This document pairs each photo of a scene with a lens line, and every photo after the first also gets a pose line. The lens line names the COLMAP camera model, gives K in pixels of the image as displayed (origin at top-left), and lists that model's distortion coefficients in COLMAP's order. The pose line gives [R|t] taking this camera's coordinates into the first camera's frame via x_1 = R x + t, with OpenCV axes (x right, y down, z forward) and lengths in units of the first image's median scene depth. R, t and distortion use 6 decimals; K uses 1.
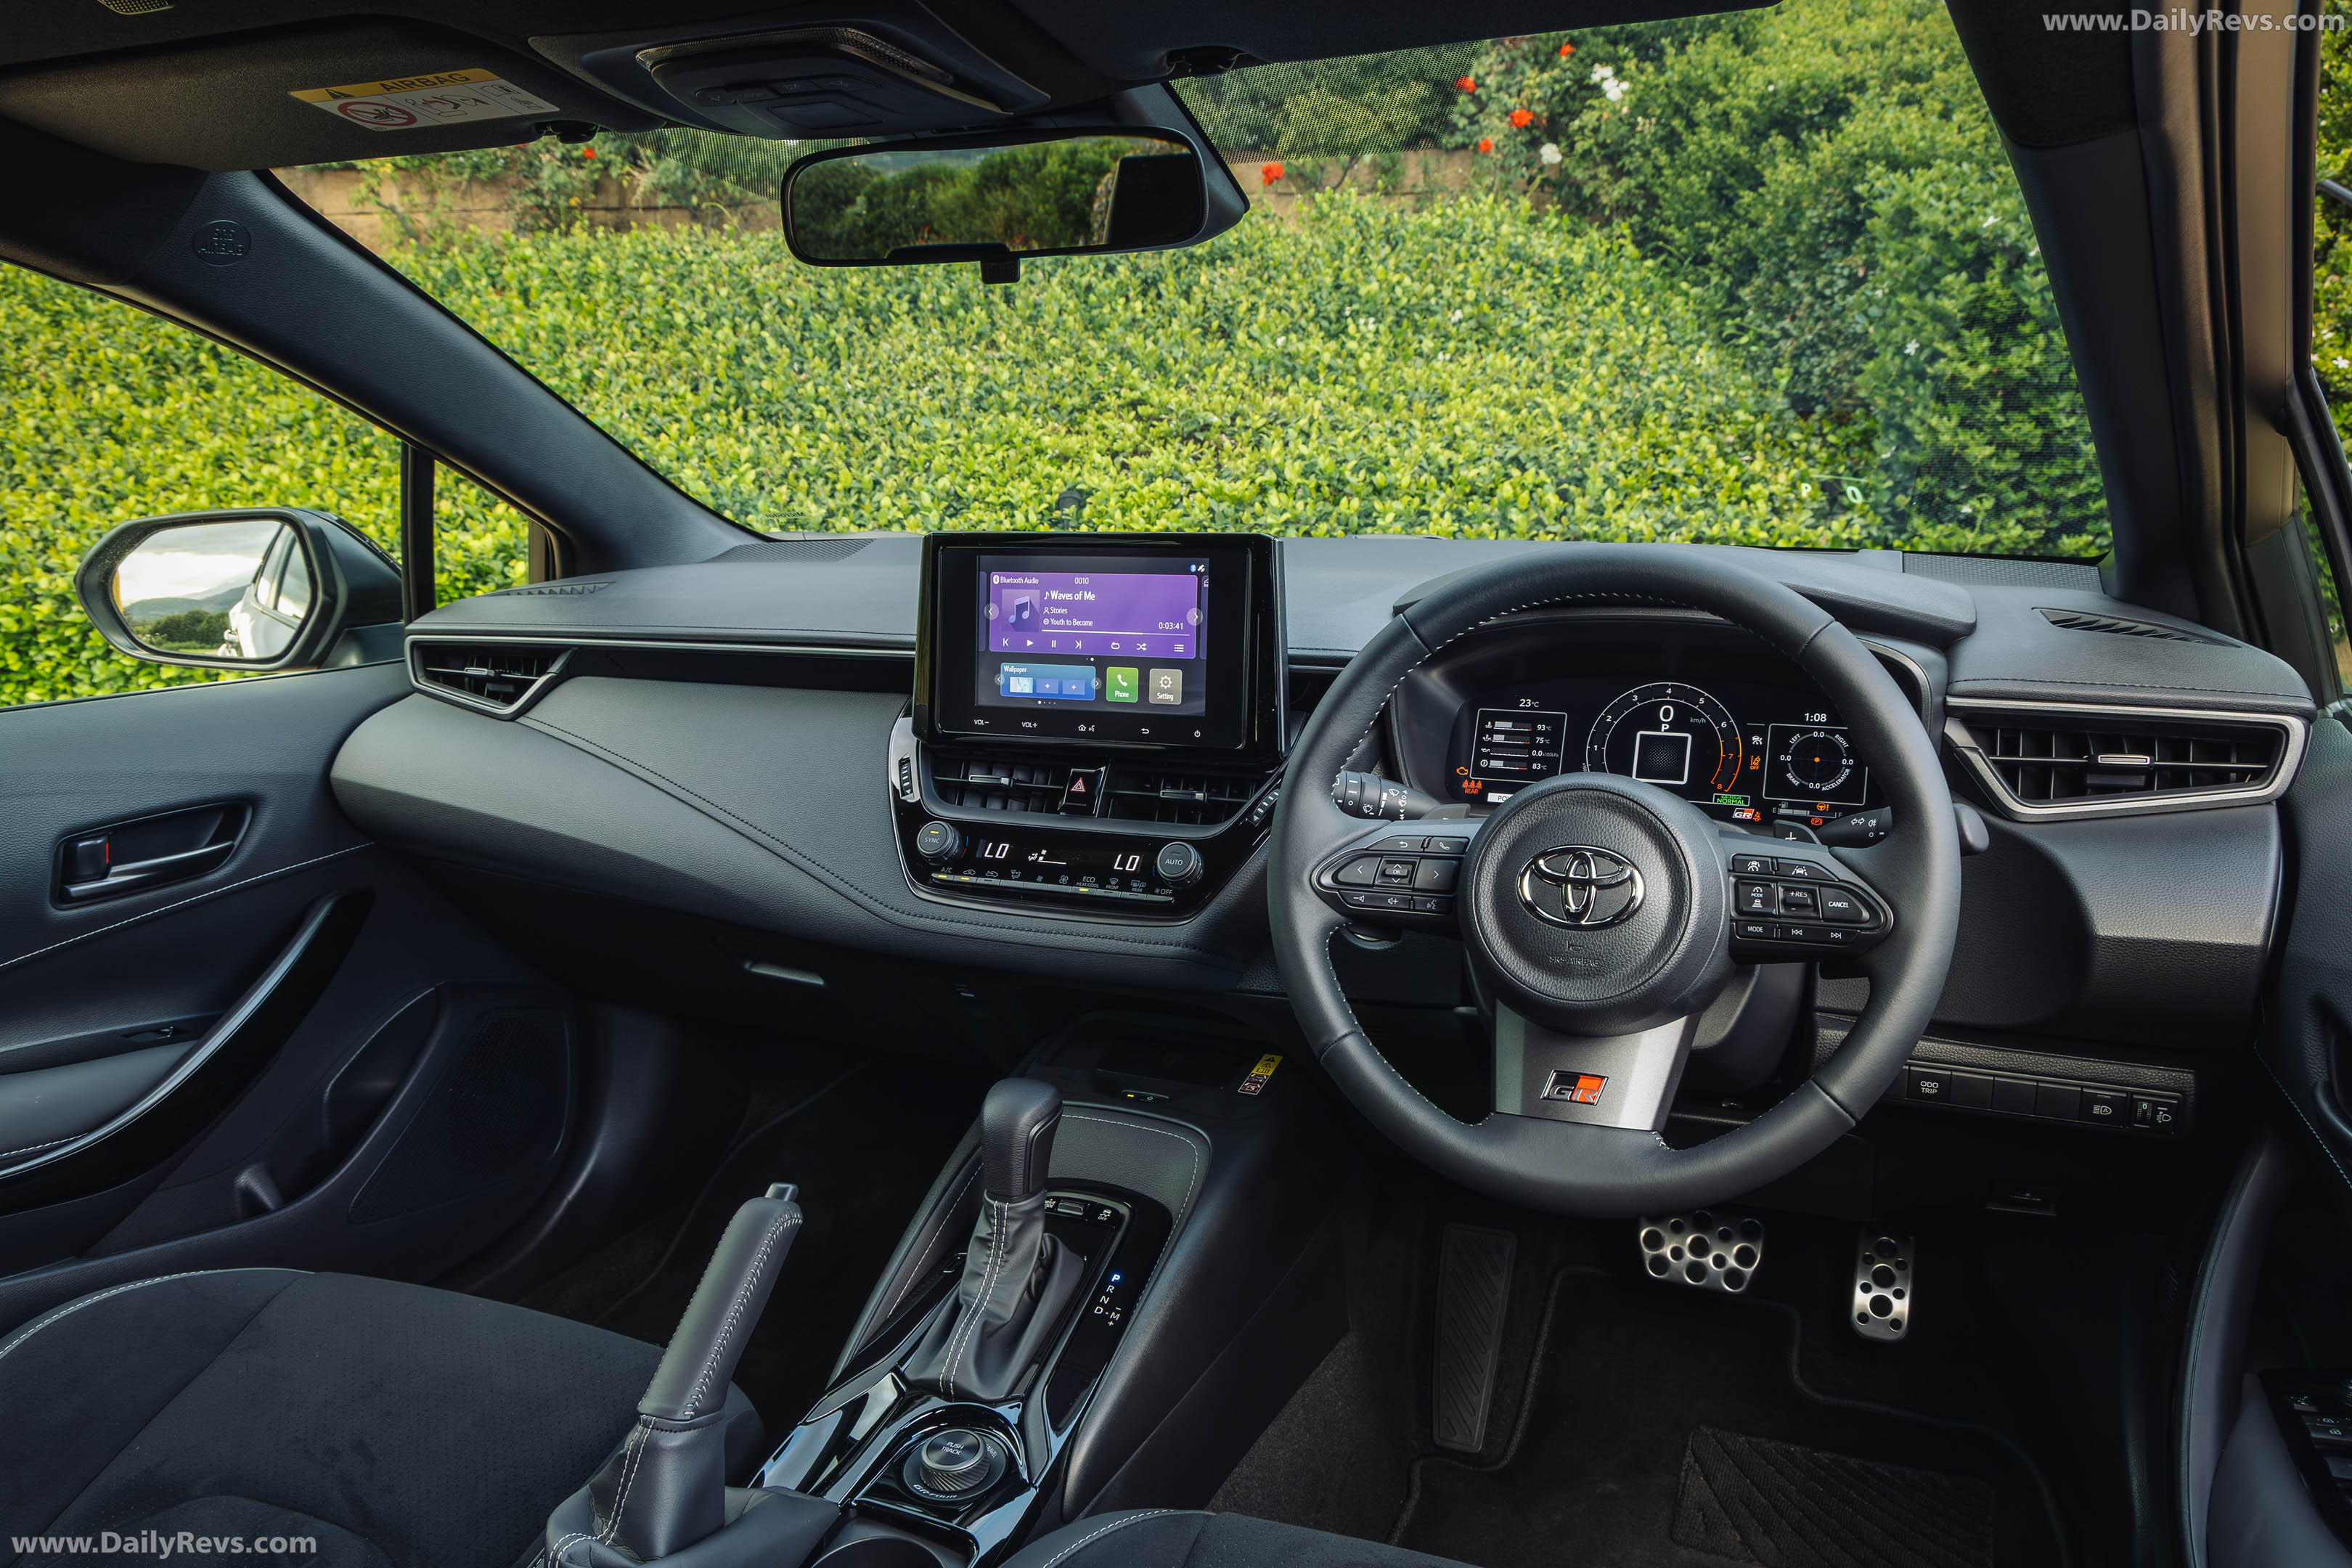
lens RADIAL K [[1715.3, 0, 1188.4], [0, 1715.3, 787.2], [0, 0, 1]] dist [0.007332, 0.002410]
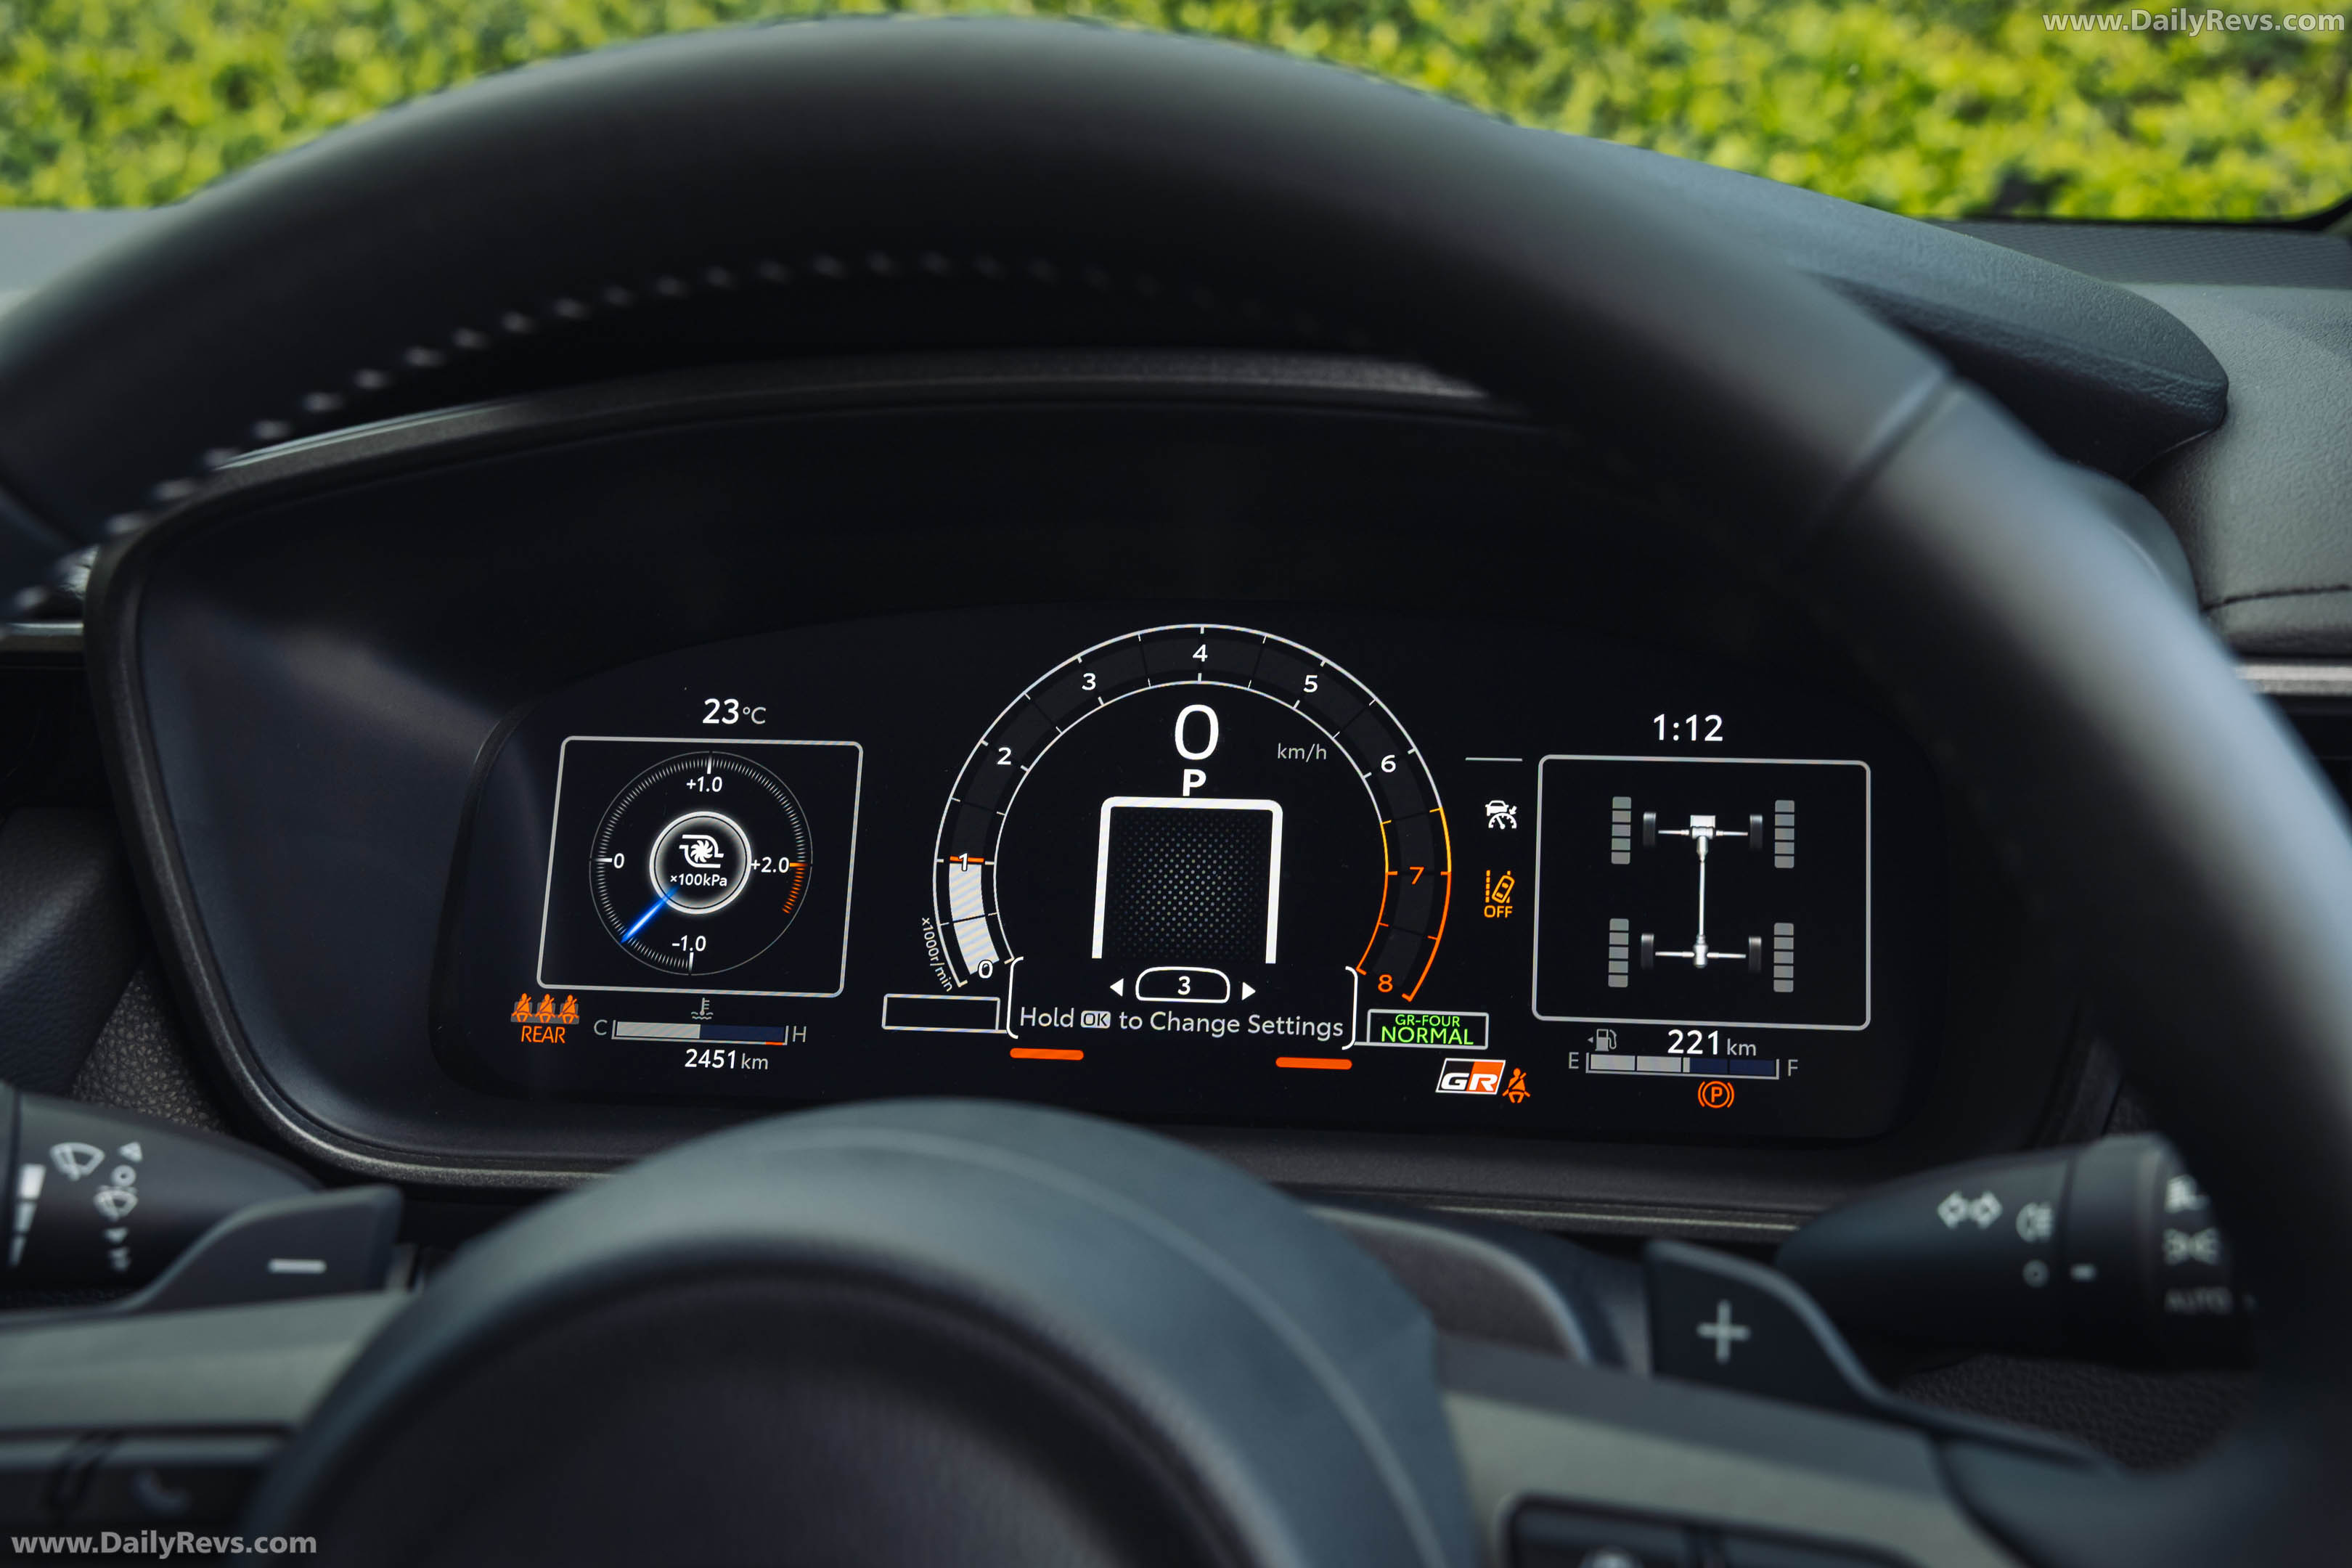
lens RADIAL K [[2942.0, 0, 1195.0], [0, 2942.0, 791.0], [0, 0, 1]] dist [0.004246, 0.000000]
pose [[0.966558, -0.055699, 0.250326, 0.155313], [0.051358, 0.998396, 0.023844, -0.045084], [-0.251253, -0.010190, 0.967868, 0.525408]]
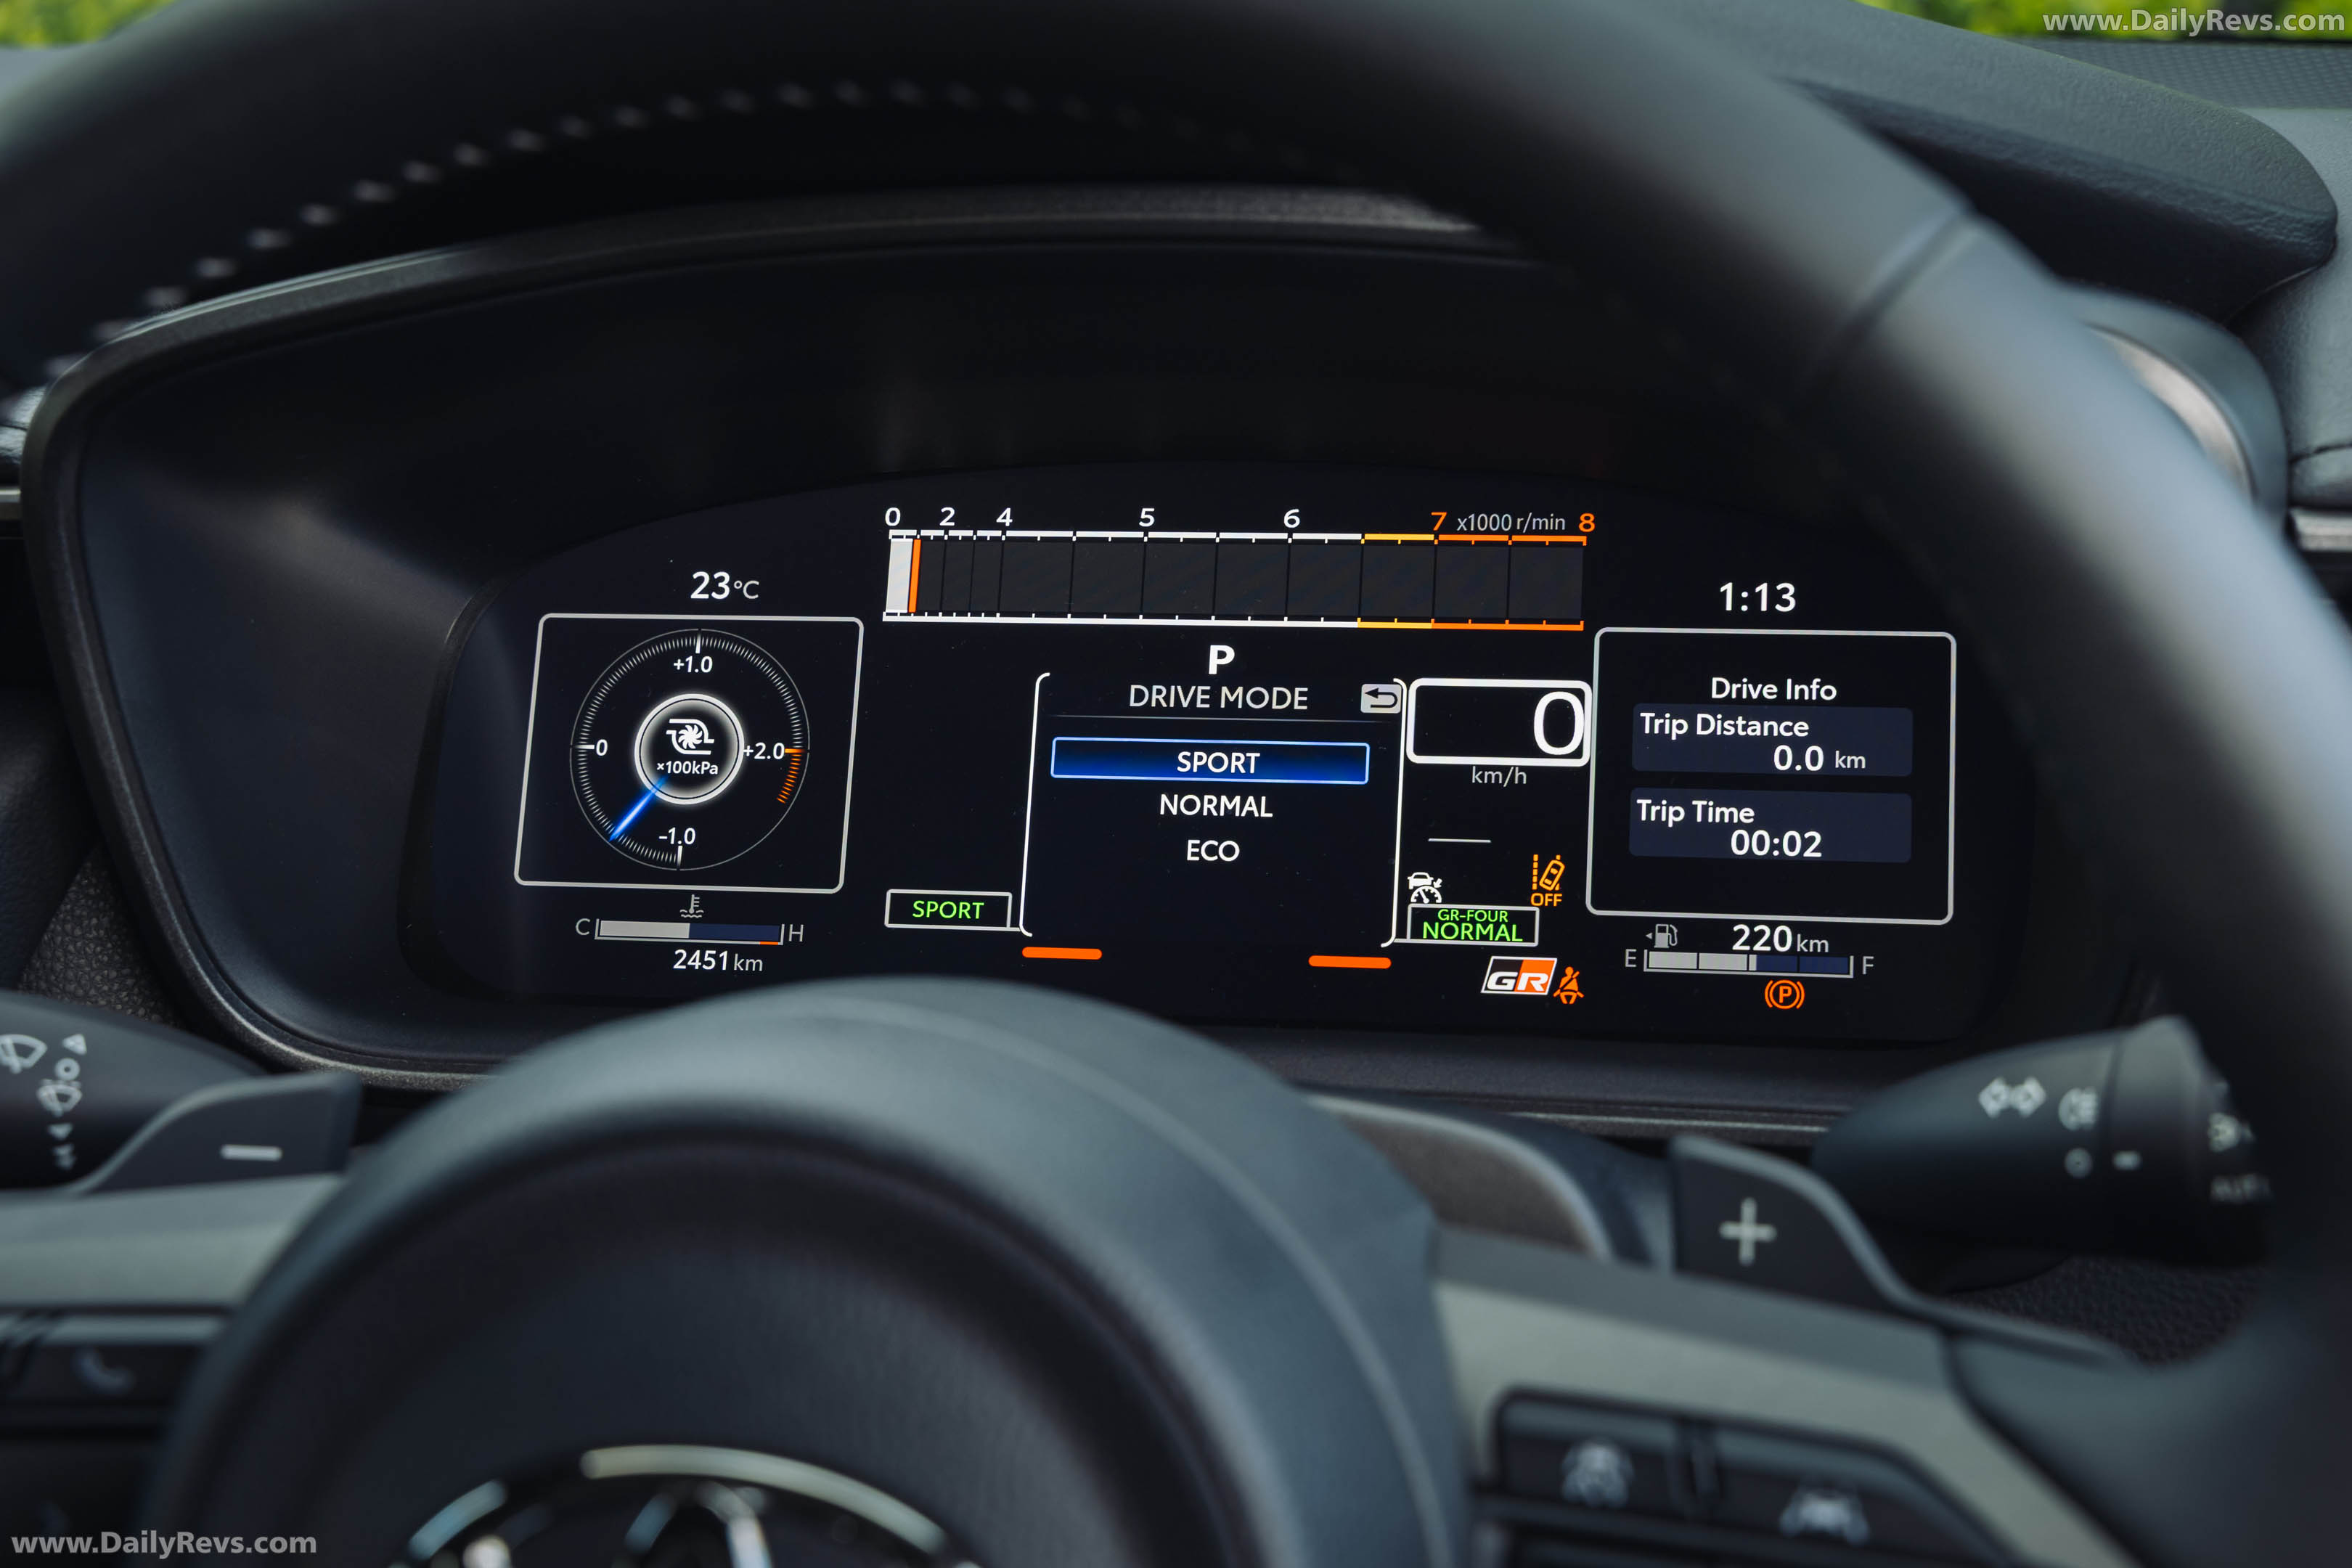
lens RADIAL K [[3355.6, 0, 1233.8], [0, 3355.6, 803.7], [0, 0, 1]] dist [-0.006235, 0.000000]
pose [[0.971601, -0.066117, 0.227200, 0.161446], [0.055479, 0.997058, 0.052899, -0.039821], [-0.230029, -0.038792, 0.972410, 0.497707]]
